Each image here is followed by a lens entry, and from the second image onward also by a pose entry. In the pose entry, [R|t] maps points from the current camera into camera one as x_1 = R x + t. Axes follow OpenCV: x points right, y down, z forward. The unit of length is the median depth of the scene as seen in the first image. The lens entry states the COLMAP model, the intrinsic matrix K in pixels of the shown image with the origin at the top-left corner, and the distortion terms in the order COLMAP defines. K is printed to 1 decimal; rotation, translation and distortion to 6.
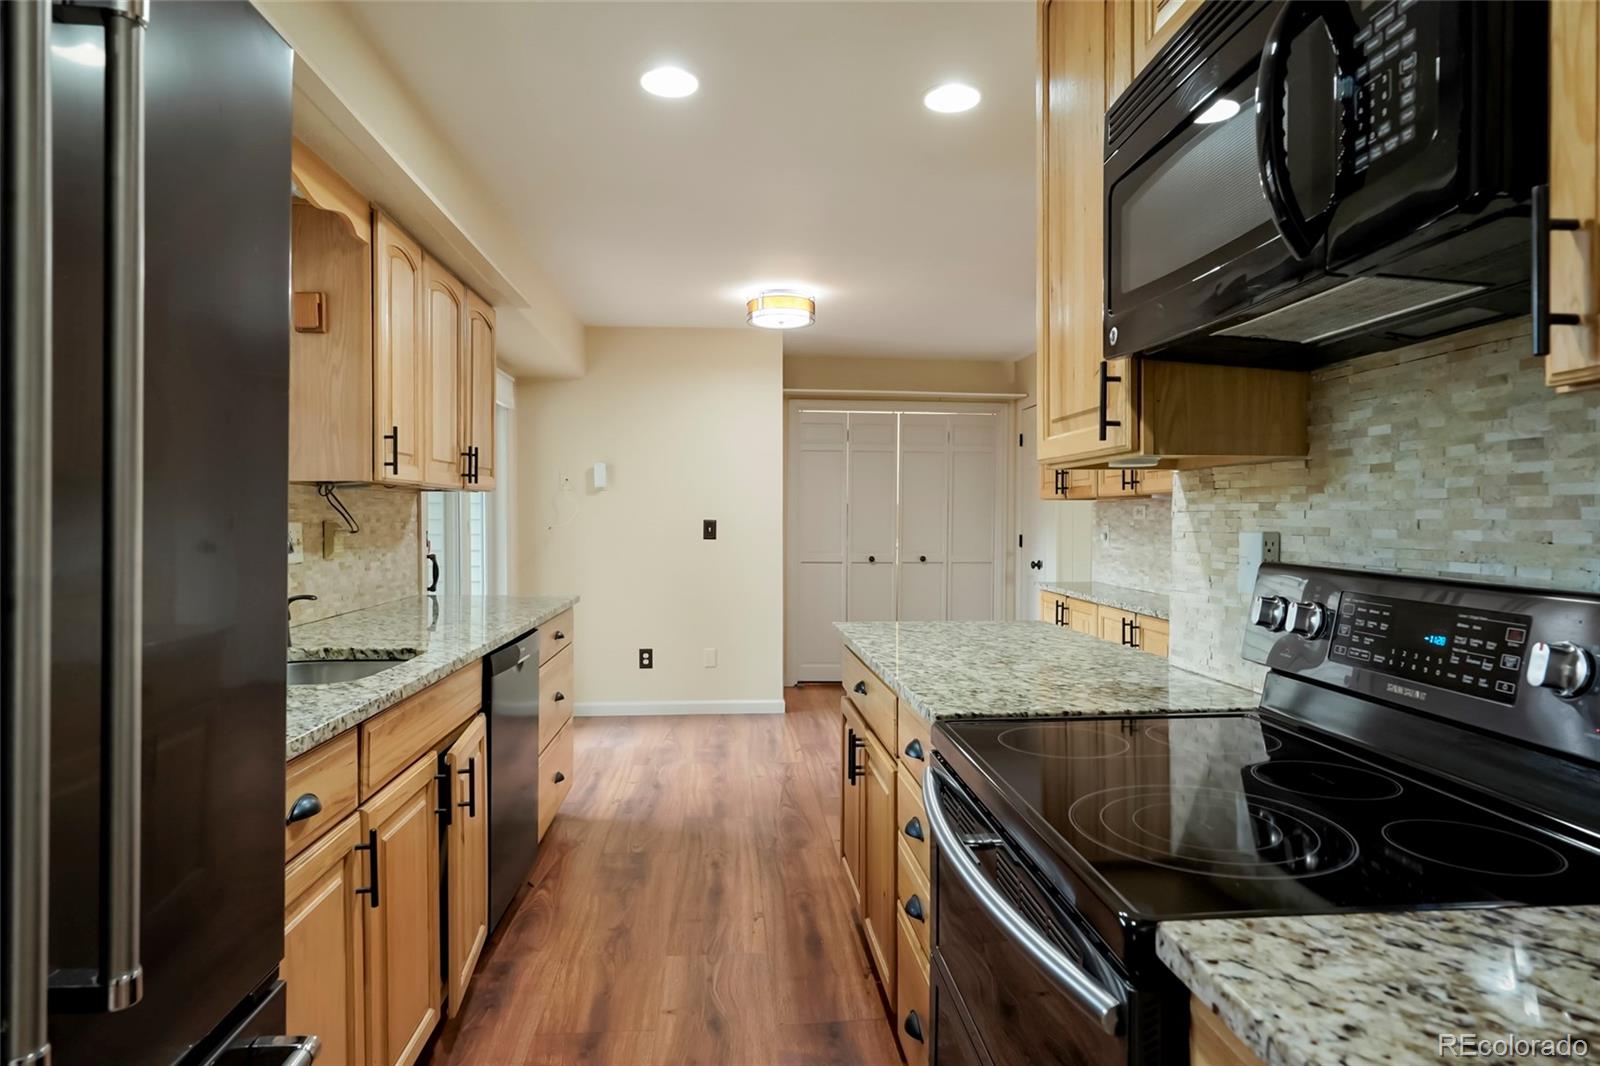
lens RADIAL K [[908.7, 0, 800.0], [0, 908.7, 533.0], [0, 0, 1]] dist [-0.005903, 0.000088]
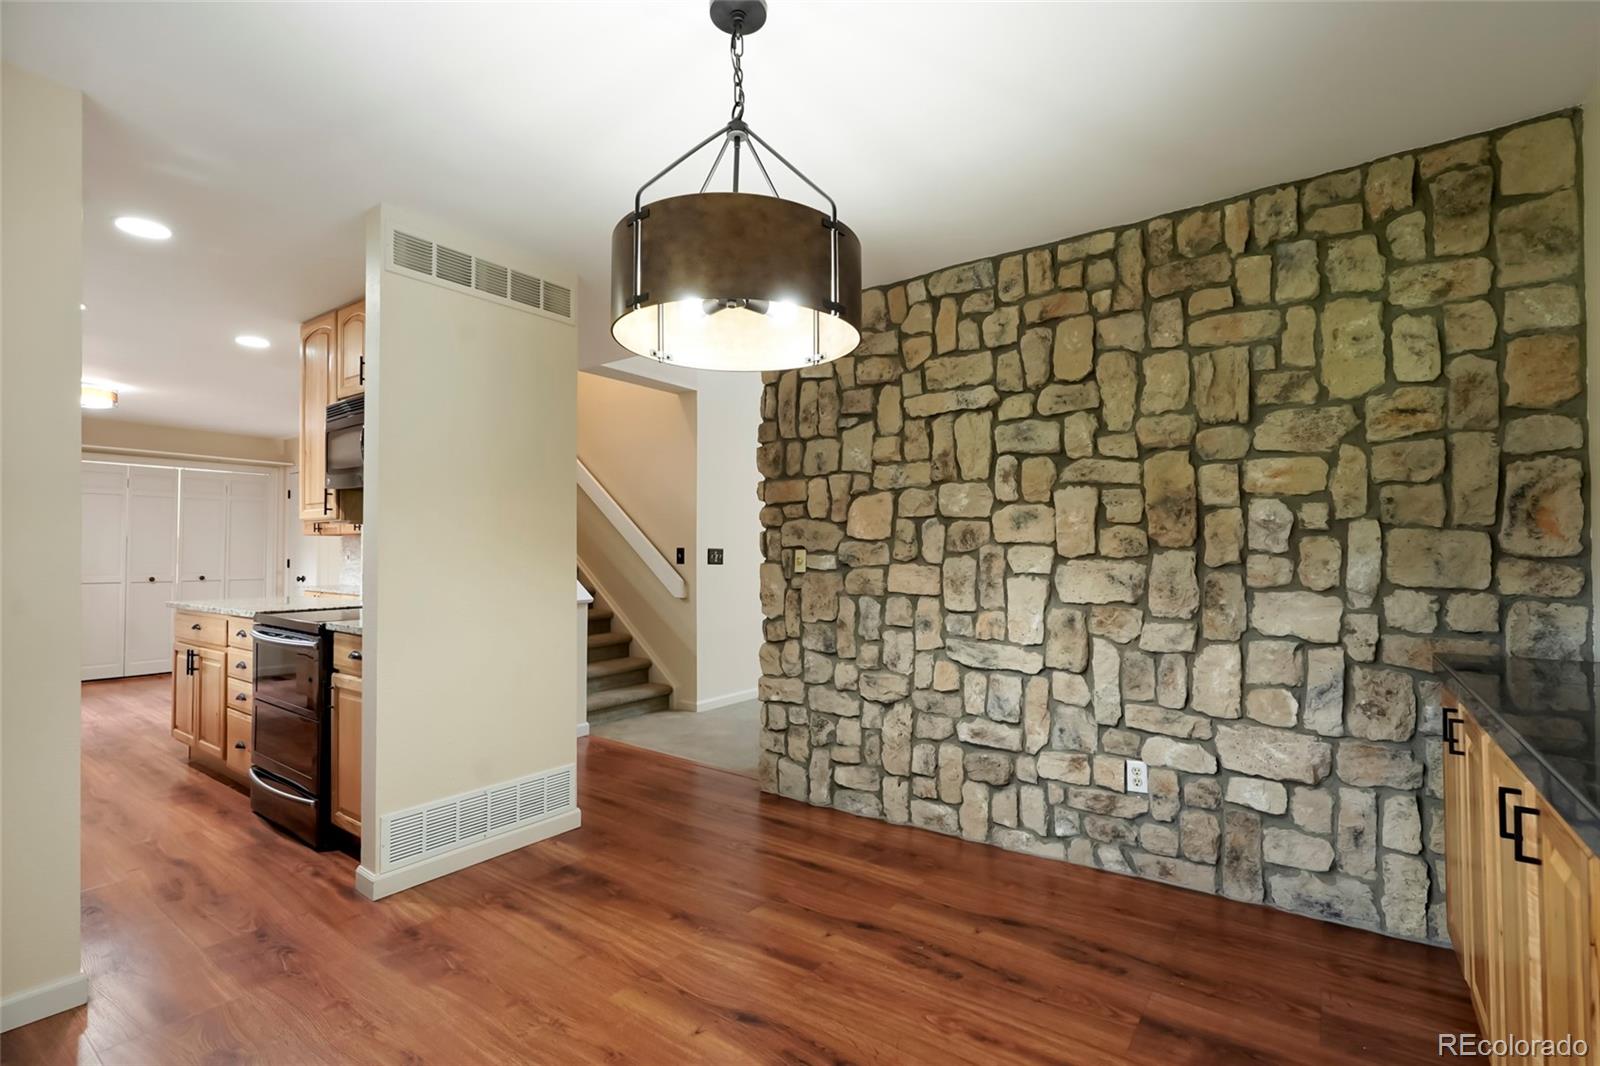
lens RADIAL K [[727.2, 0, 800.0], [0, 727.2, 533.0], [0, 0, 1]] dist [-0.000696, -0.000053]
pose [[0.657941, 0.011274, 0.752985, -0.112304], [0.018429, 0.999347, -0.031065, 0.013753], [-0.752844, 0.034316, 0.657304, -0.452967]]
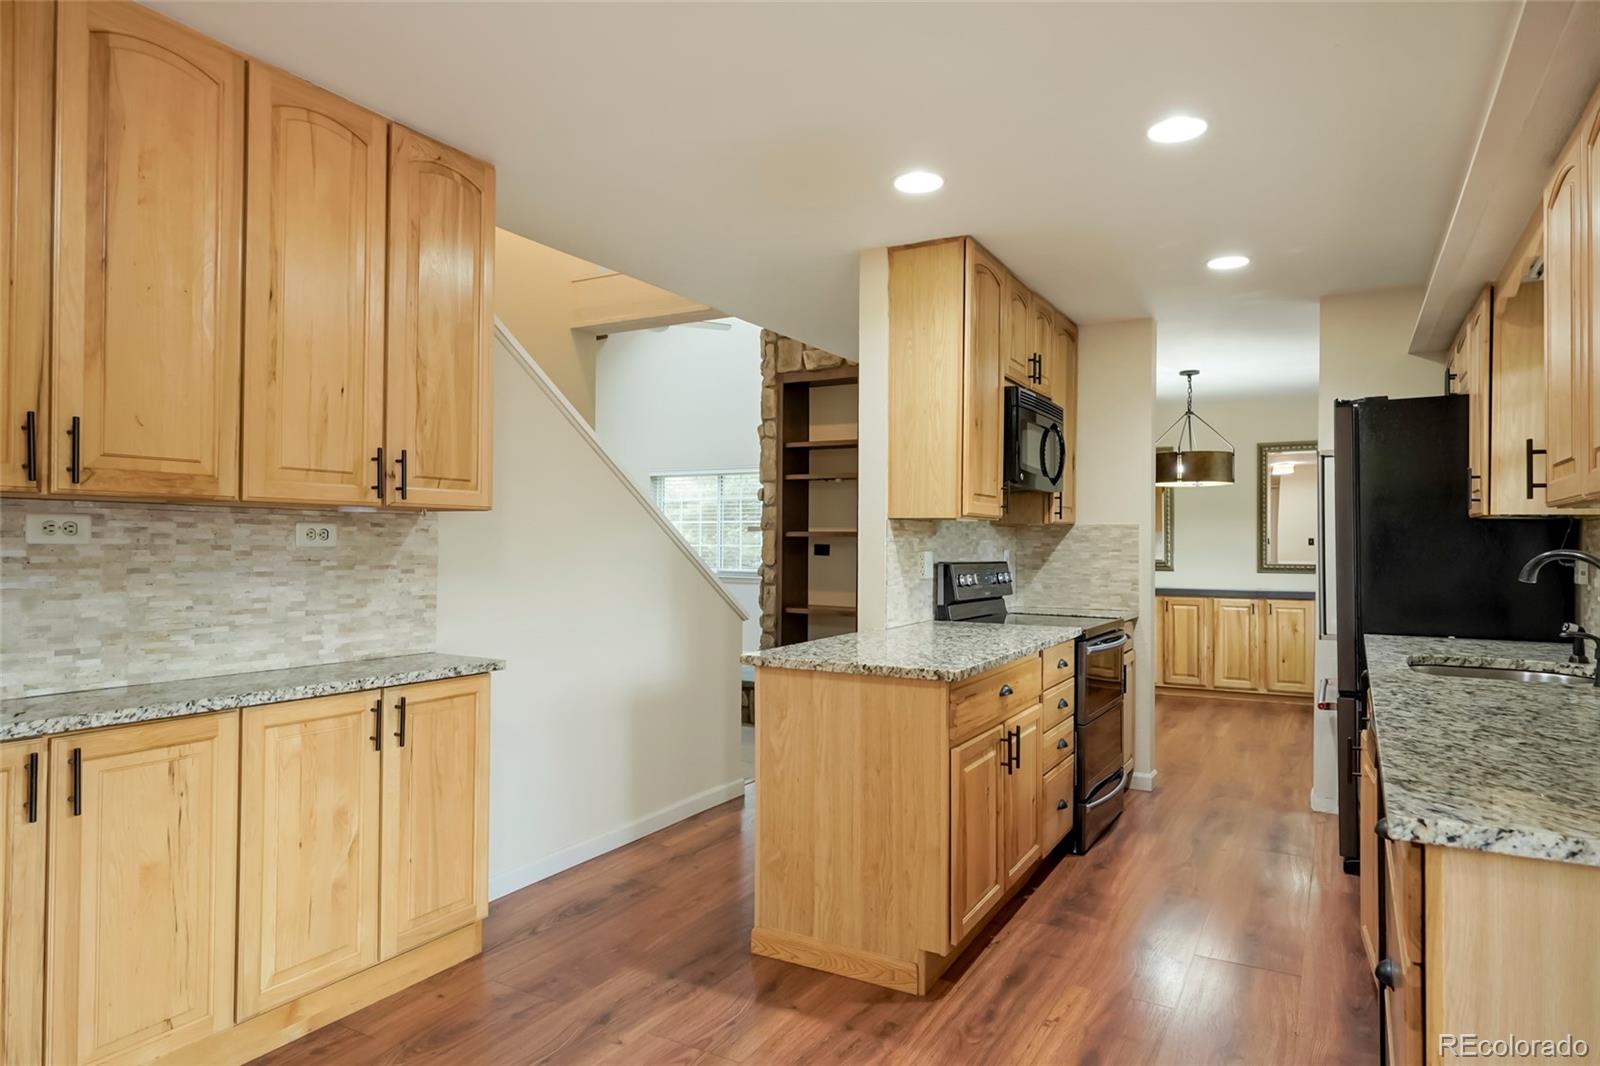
lens RADIAL K [[926.9, 0, 800.0], [0, 926.9, 533.0], [0, 0, 1]] dist [-0.016874, 0.000689]
pose [[-0.818387, -0.002549, 0.574662, -0.173149], [0.001477, 0.999978, 0.006539, -0.018443], [-0.574665, 0.006200, -0.818365, 0.919307]]
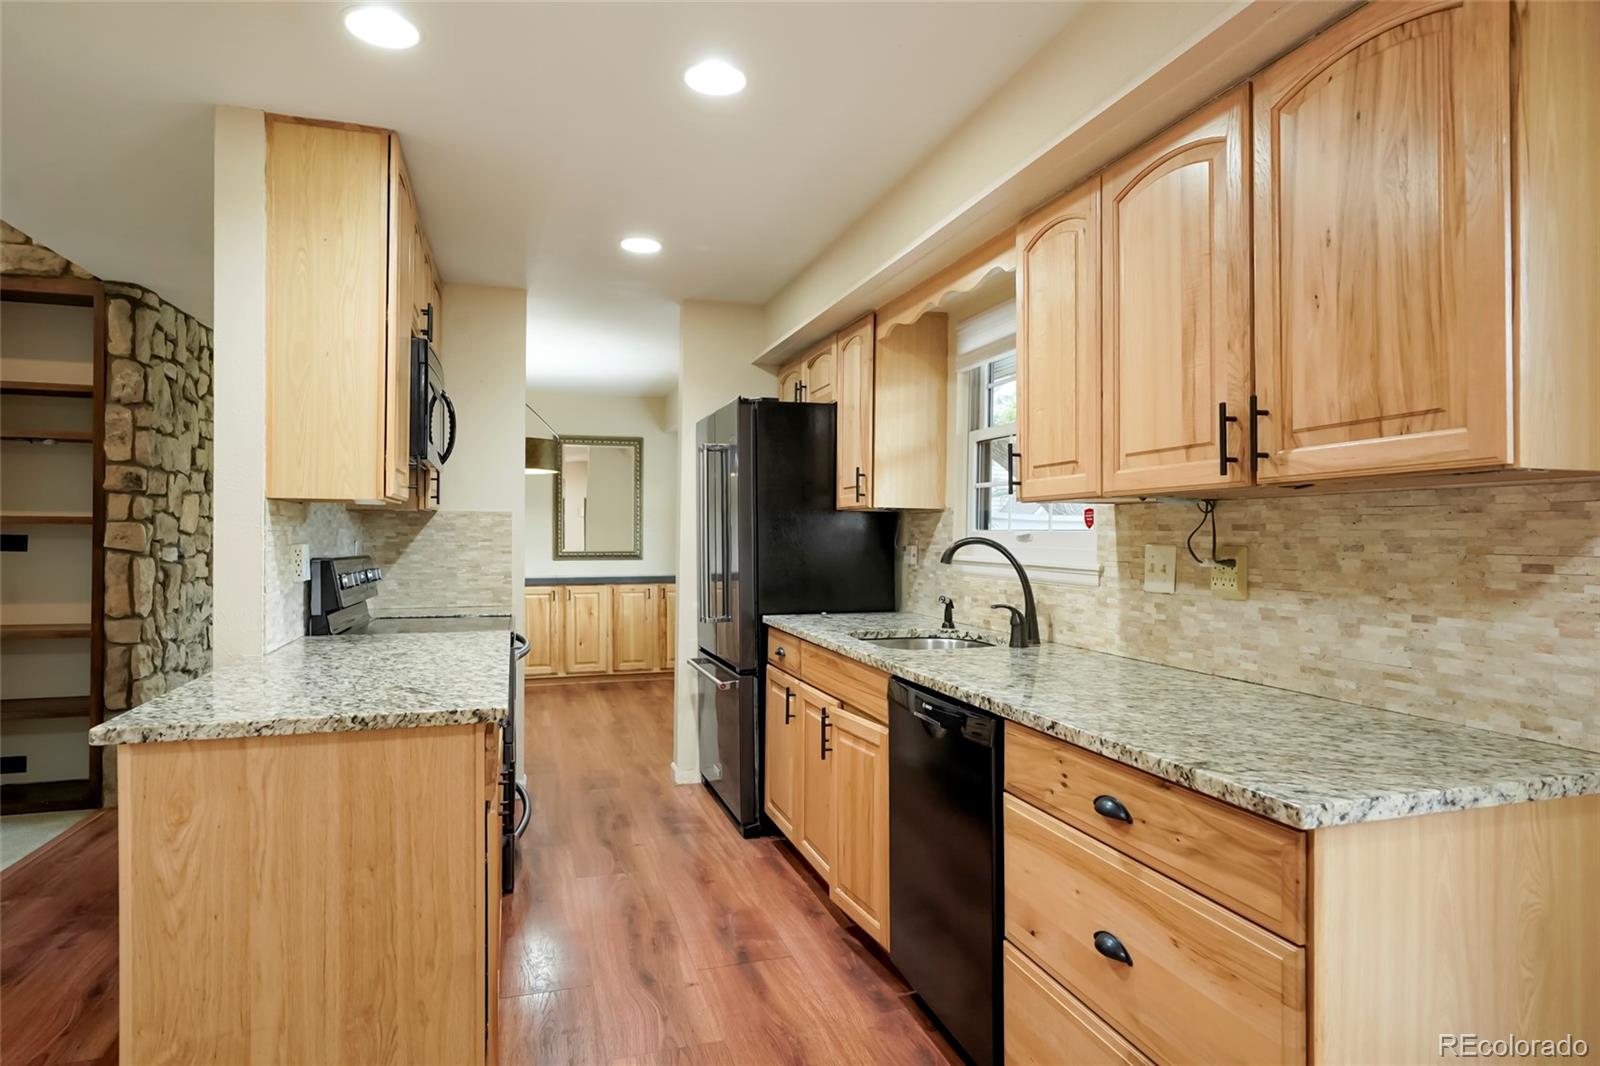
lens RADIAL K [[908.7, 0, 800.0], [0, 908.7, 533.0], [0, 0, 1]] dist [-0.005903, 0.000088]
pose [[-0.975886, -0.006553, -0.218184, -0.011203], [-0.010167, 0.999829, 0.015446, -0.016705], [0.218045, 0.017291, -0.975785, 0.848050]]
